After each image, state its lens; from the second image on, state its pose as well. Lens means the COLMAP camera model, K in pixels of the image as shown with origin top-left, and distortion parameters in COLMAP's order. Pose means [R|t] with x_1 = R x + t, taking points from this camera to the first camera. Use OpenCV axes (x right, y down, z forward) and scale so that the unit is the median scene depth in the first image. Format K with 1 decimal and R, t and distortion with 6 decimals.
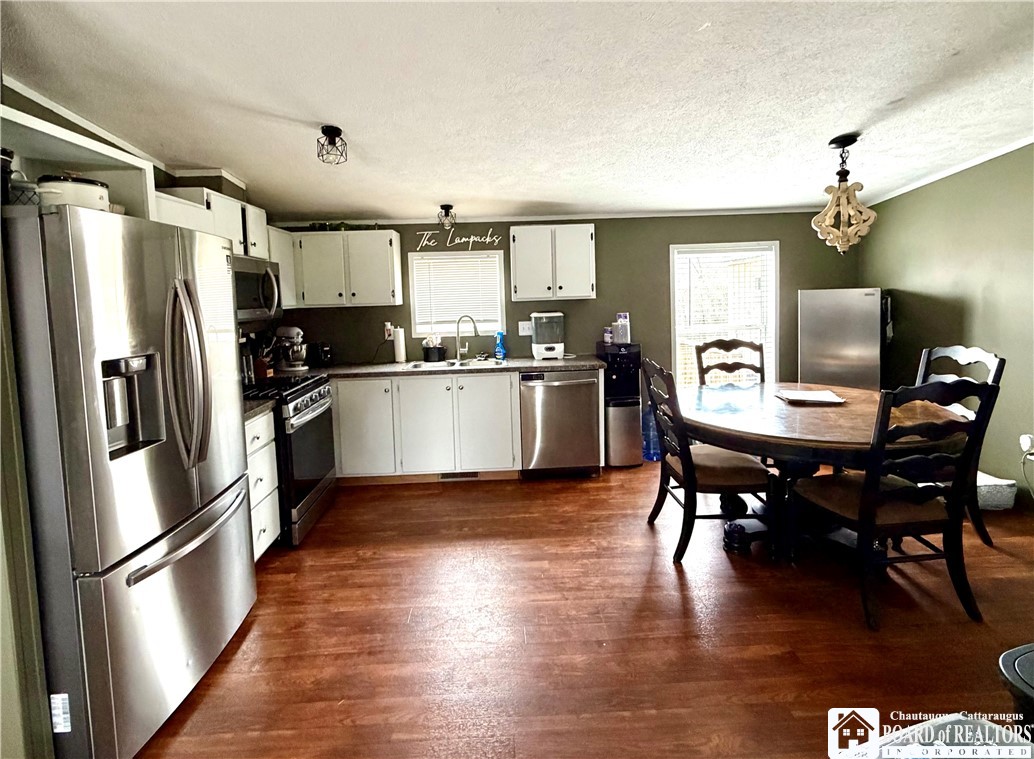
lens RADIAL K [[515.9, 0, 500.6], [0, 515.9, 326.9], [0, 0, 1]] dist [-0.001775, -0.000479]
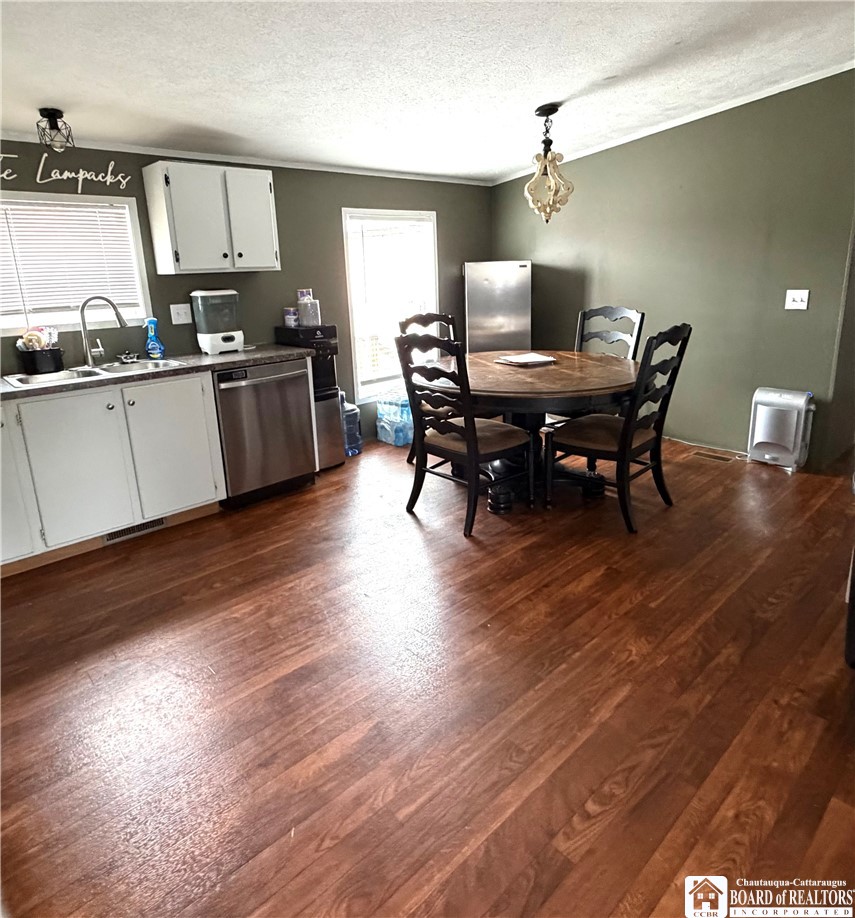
lens RADIAL K [[598.2, 0, 428.3], [0, 598.2, 414.1], [0, 0, 1]] dist [0.002899, 0.003315]
pose [[0.745882, -0.151777, 0.648555, -0.274686], [0.053592, 0.984210, 0.168694, 0.019042], [-0.663918, -0.091069, 0.742239, 0.145738]]
